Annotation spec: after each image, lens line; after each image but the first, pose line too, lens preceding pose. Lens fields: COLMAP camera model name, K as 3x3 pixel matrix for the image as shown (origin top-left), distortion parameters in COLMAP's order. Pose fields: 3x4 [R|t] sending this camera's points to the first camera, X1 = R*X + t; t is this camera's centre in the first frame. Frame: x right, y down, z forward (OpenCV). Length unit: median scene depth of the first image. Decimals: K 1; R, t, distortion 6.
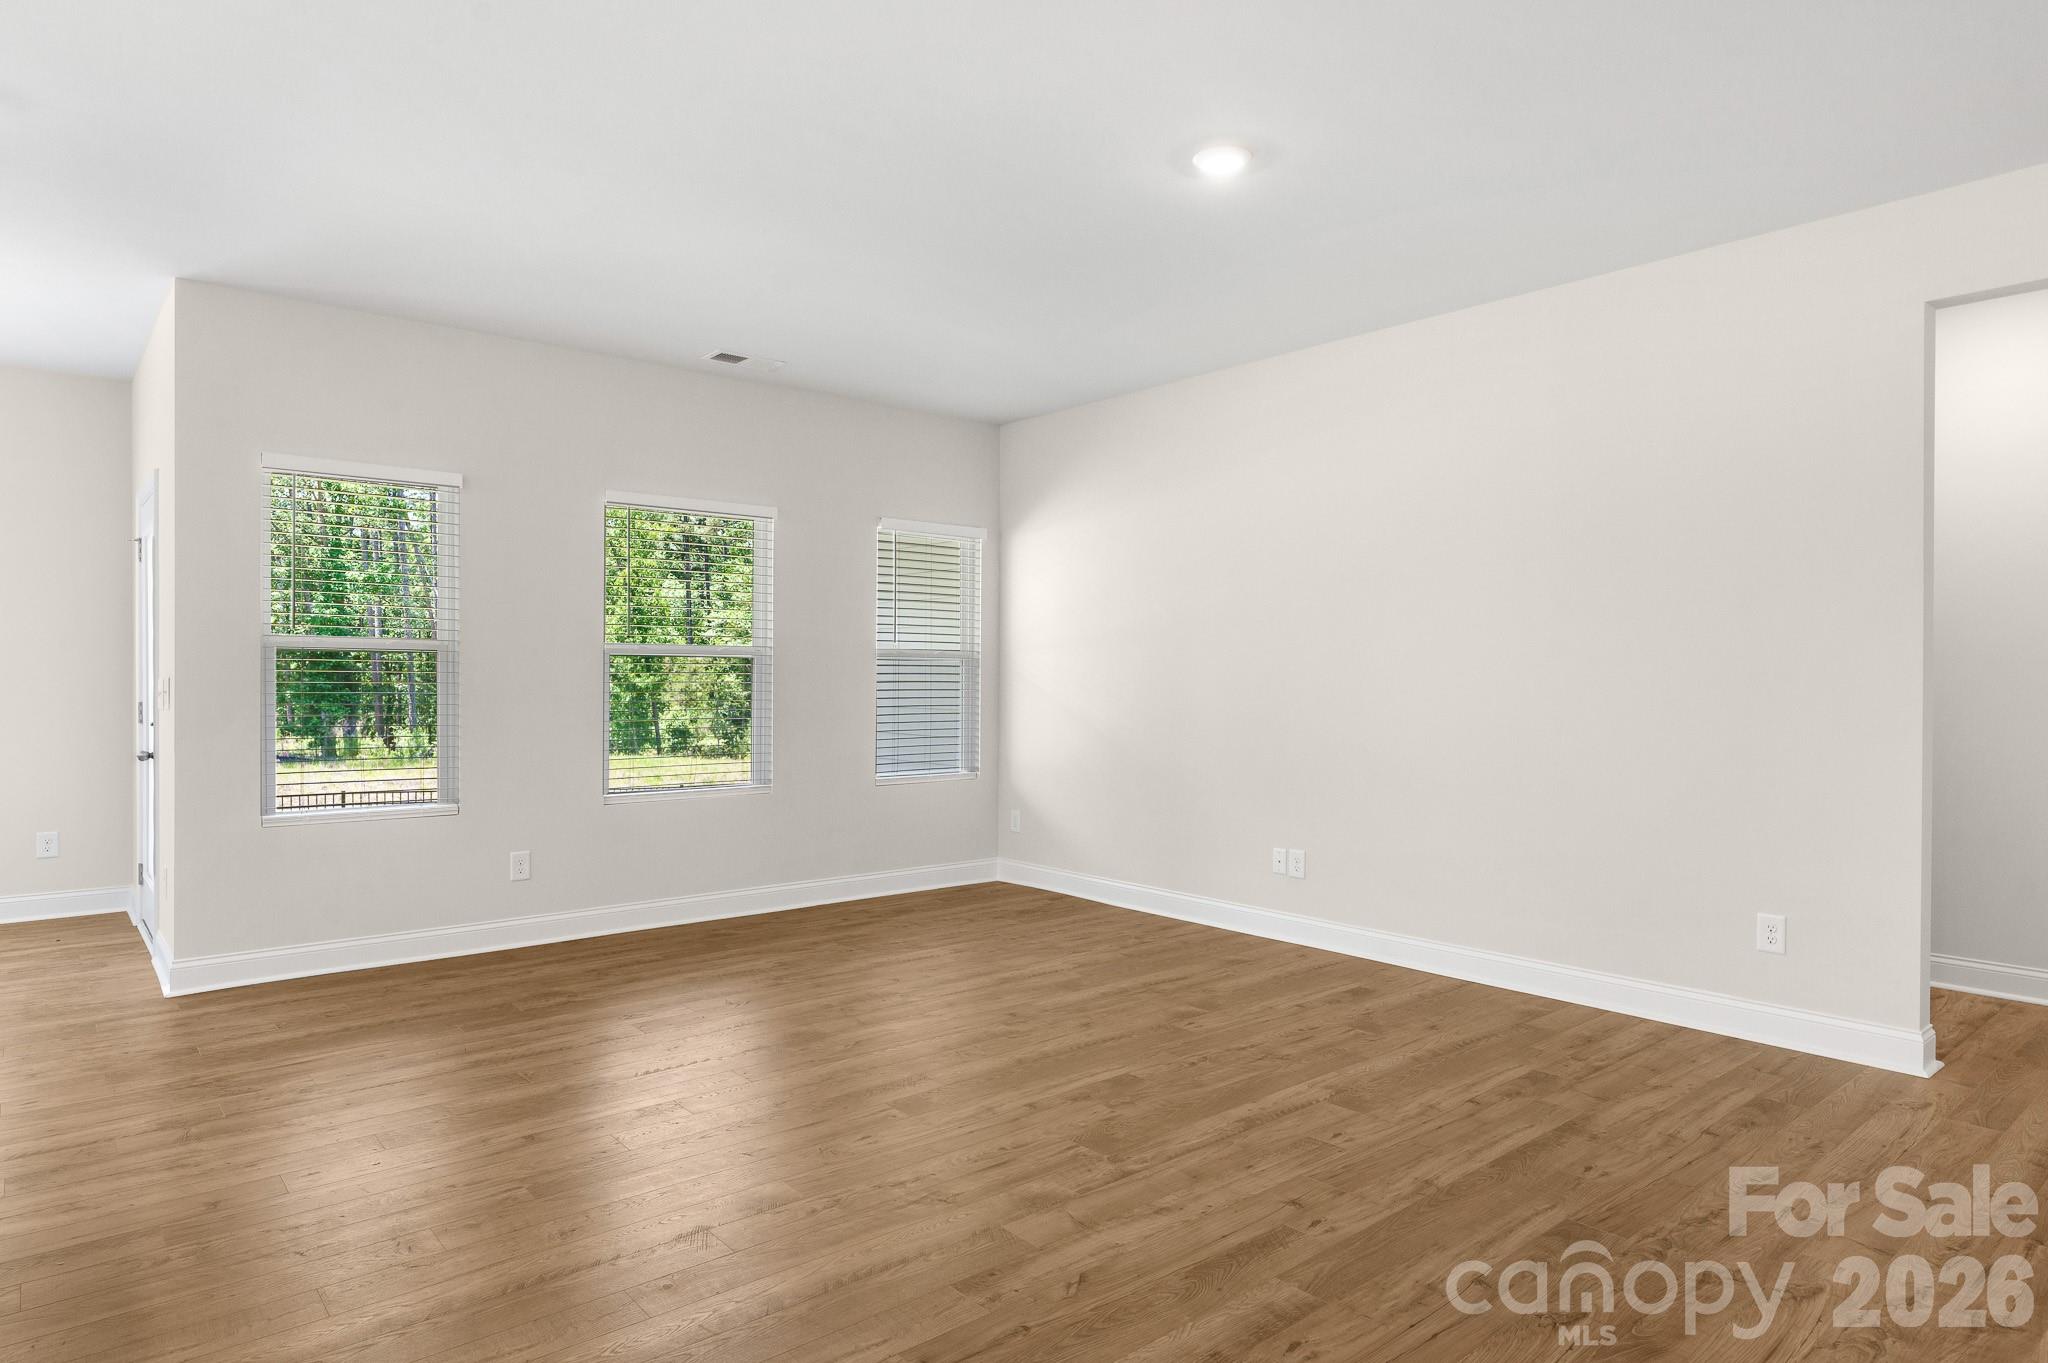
lens RADIAL K [[1181.2, 0, 1053.3], [0, 1181.2, 676.3], [0, 0, 1]] dist [0.001052, -0.001477]
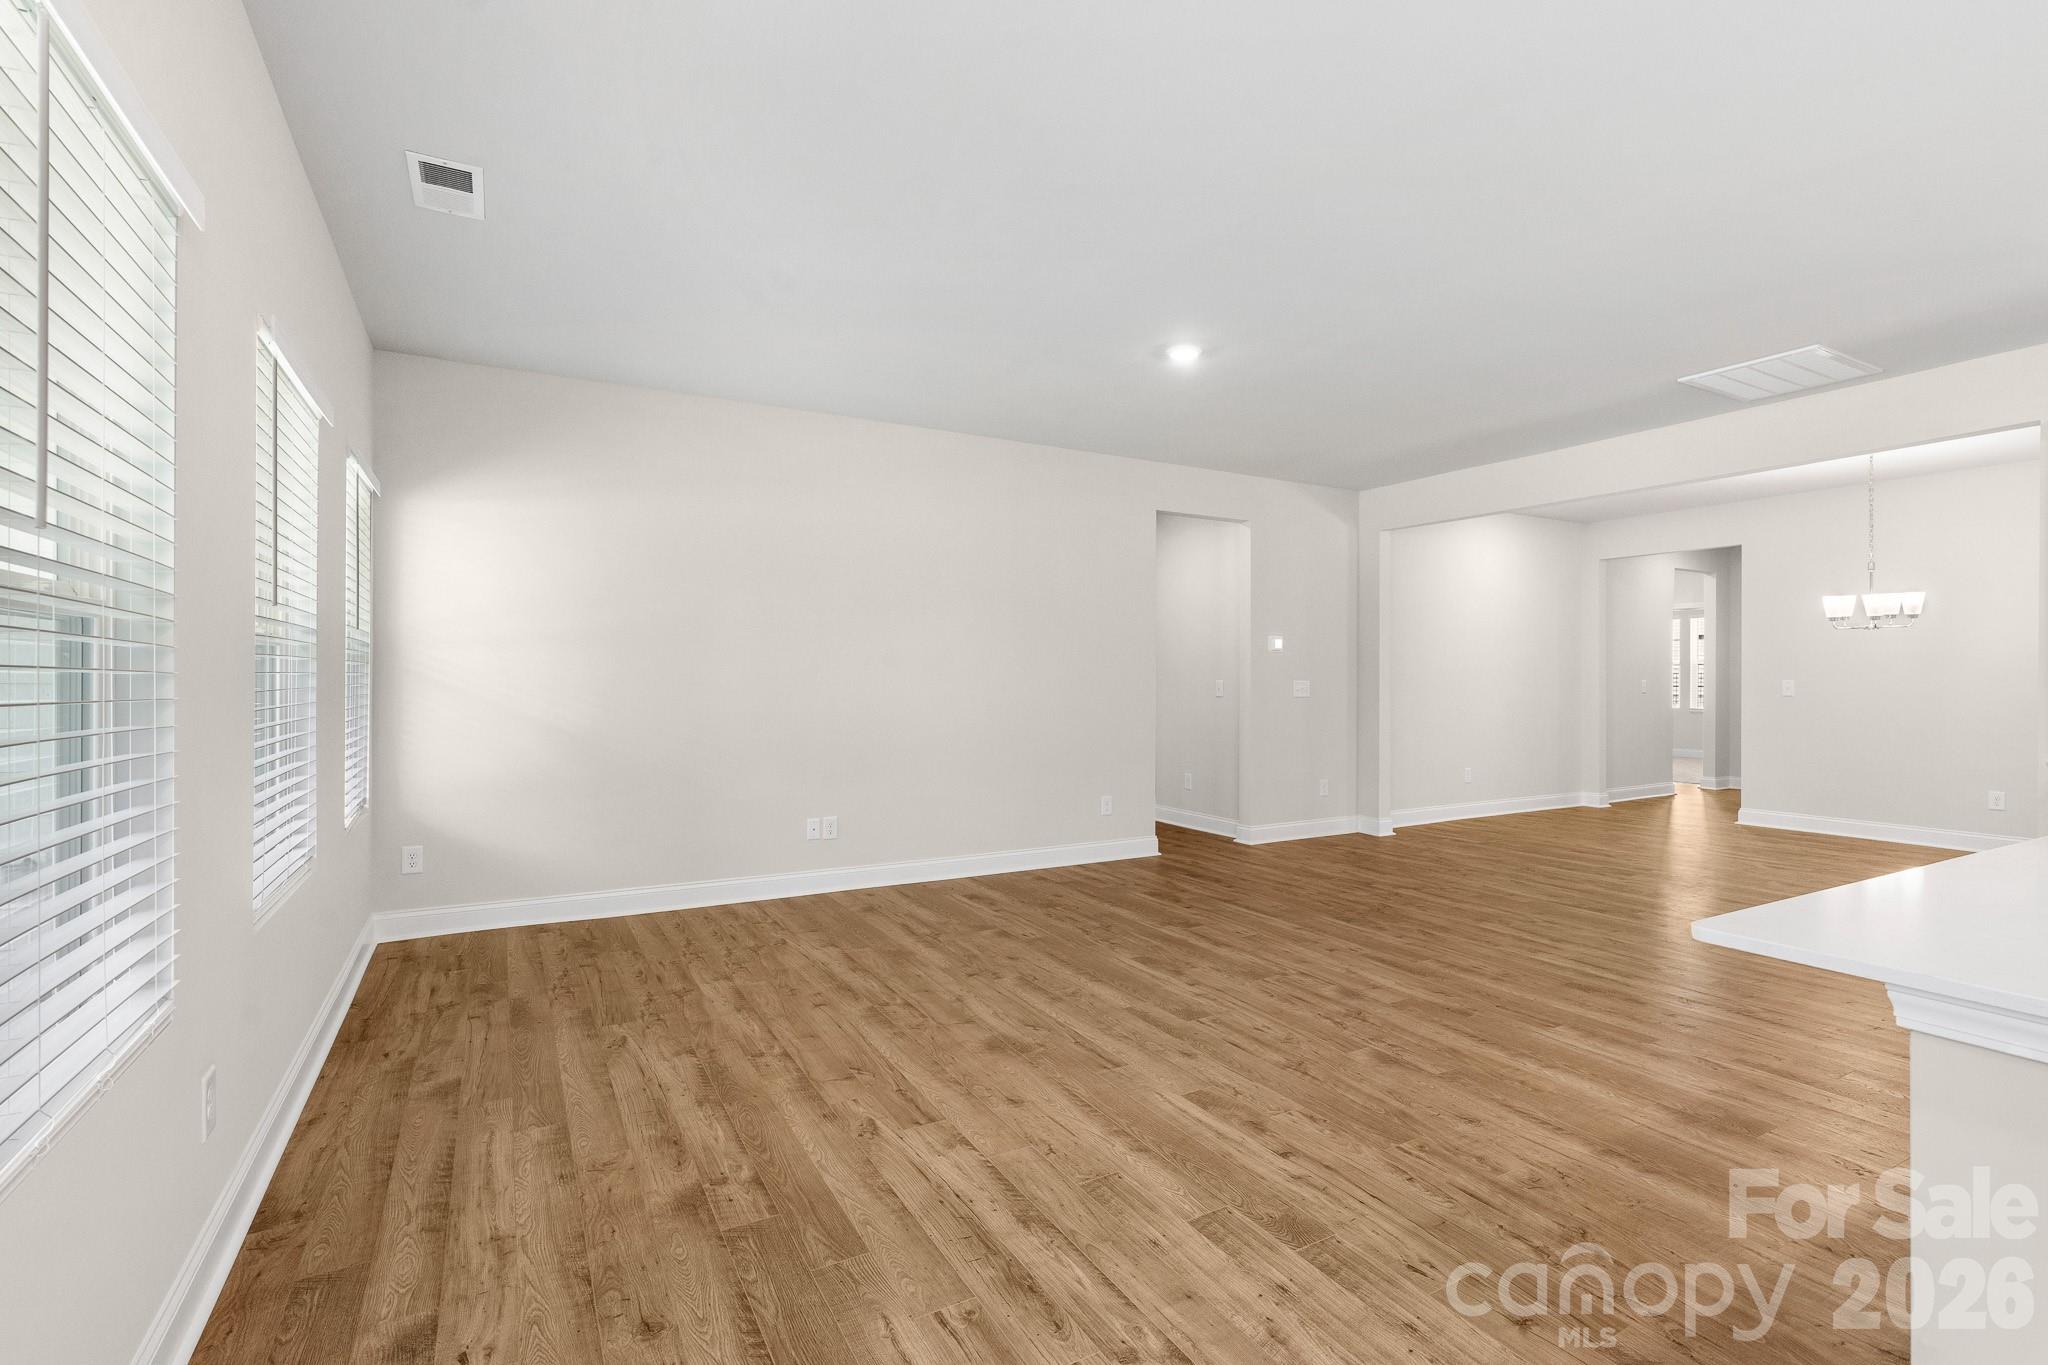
lens RADIAL K [[927.2, 0, 1029.6], [0, 927.2, 676.0], [0, 0, 1]] dist [0.000766, 0.000299]
pose [[0.197270, -0.001169, 0.980349, -1.028233], [-0.004845, 0.999986, 0.002167, -0.005569], [-0.980337, -0.005177, 0.197261, 0.877241]]
